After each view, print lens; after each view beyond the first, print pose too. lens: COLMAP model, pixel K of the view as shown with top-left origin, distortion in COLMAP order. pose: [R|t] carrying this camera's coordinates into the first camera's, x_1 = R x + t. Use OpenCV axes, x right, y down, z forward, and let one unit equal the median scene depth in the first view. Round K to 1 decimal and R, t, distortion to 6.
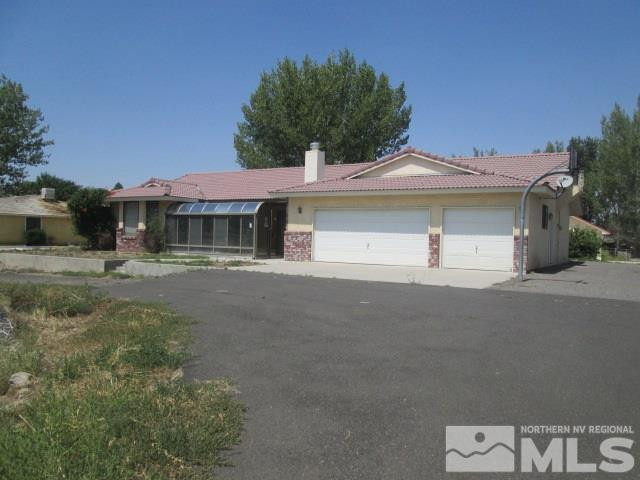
lens RADIAL K [[532.3, 0, 315.8], [0, 532.3, 238.2], [0, 0, 1]] dist [-0.041386, -0.002562]
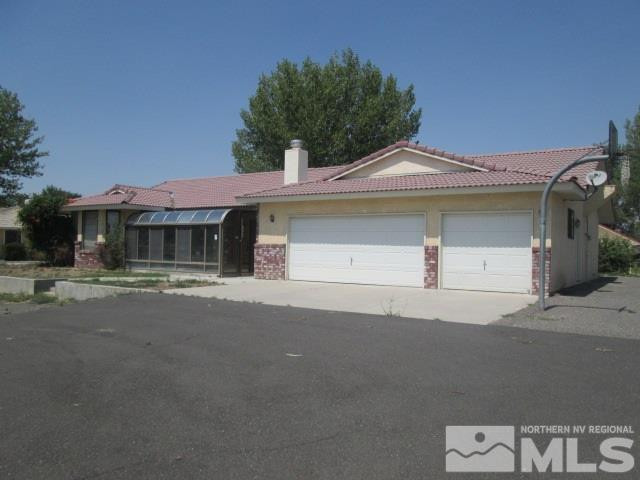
lens RADIAL K [[532.3, 0, 317.8], [0, 532.3, 239.4], [0, 0, 1]] dist [-0.041386, -0.002562]
pose [[0.999537, -0.006476, -0.029717, 0.057606], [0.005842, 0.999754, -0.021380, -0.001247], [0.029848, 0.021197, 0.999330, 0.148919]]
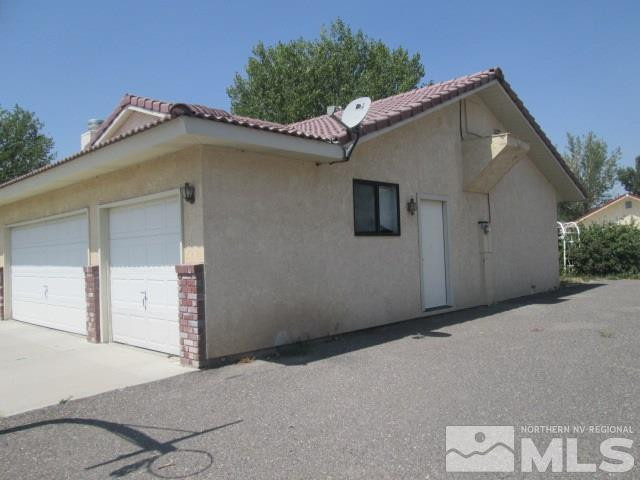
lens RADIAL K [[532.3, 0, 325.2], [0, 532.3, 240.8], [0, 0, 1]] dist [-0.041386, -0.002562]
pose [[0.976776, -0.064518, -0.204320, 0.381463], [0.060560, 0.997837, -0.025575, -0.004559], [0.205529, 0.012607, 0.978570, 0.450456]]
